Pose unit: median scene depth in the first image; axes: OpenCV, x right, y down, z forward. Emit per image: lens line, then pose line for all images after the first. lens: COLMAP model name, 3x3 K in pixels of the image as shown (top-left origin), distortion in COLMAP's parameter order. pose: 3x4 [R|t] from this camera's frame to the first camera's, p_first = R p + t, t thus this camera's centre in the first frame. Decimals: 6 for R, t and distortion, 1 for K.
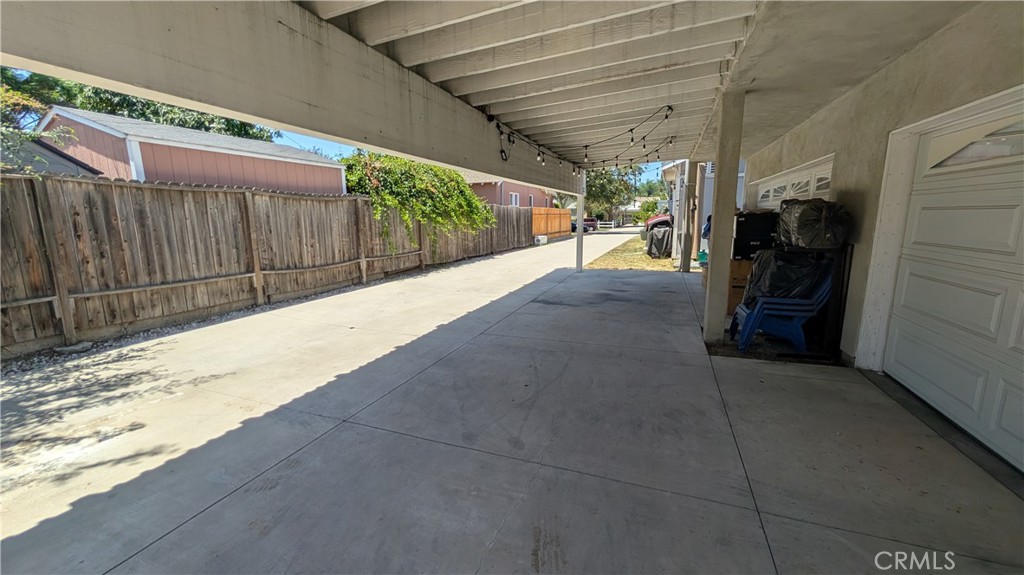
lens RADIAL K [[390.6, 0, 511.3], [0, 390.6, 285.6], [0, 0, 1]] dist [0.002339, 0.000304]
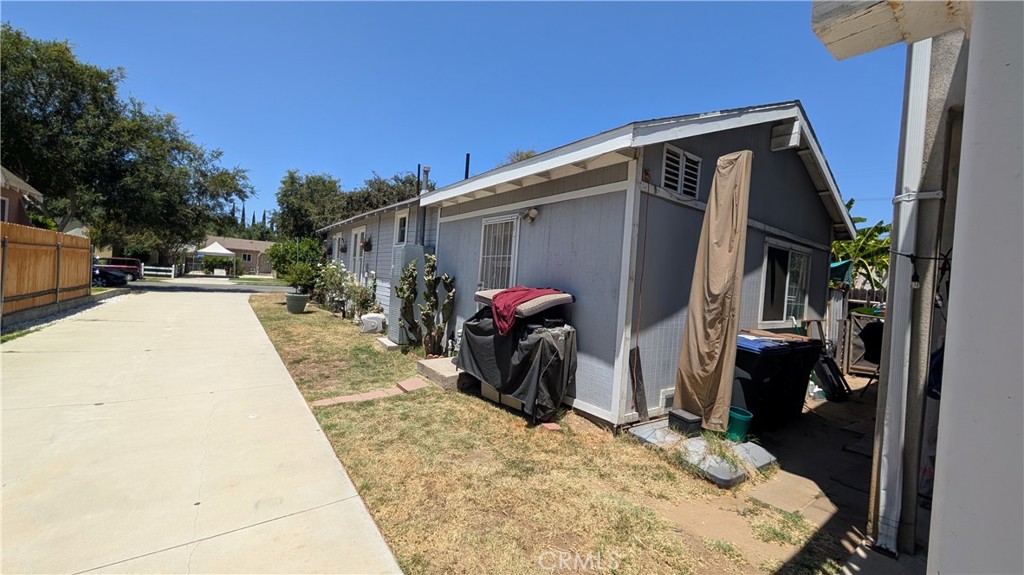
lens RADIAL K [[390.6, 0, 511.8], [0, 390.6, 287.9], [0, 0, 1]] dist [0.002339, 0.000304]
pose [[0.531207, 0.045809, 0.846002, 0.018985], [0.062859, 0.993654, -0.093273, -0.038191], [-0.844907, 0.102726, 0.524957, 0.215181]]
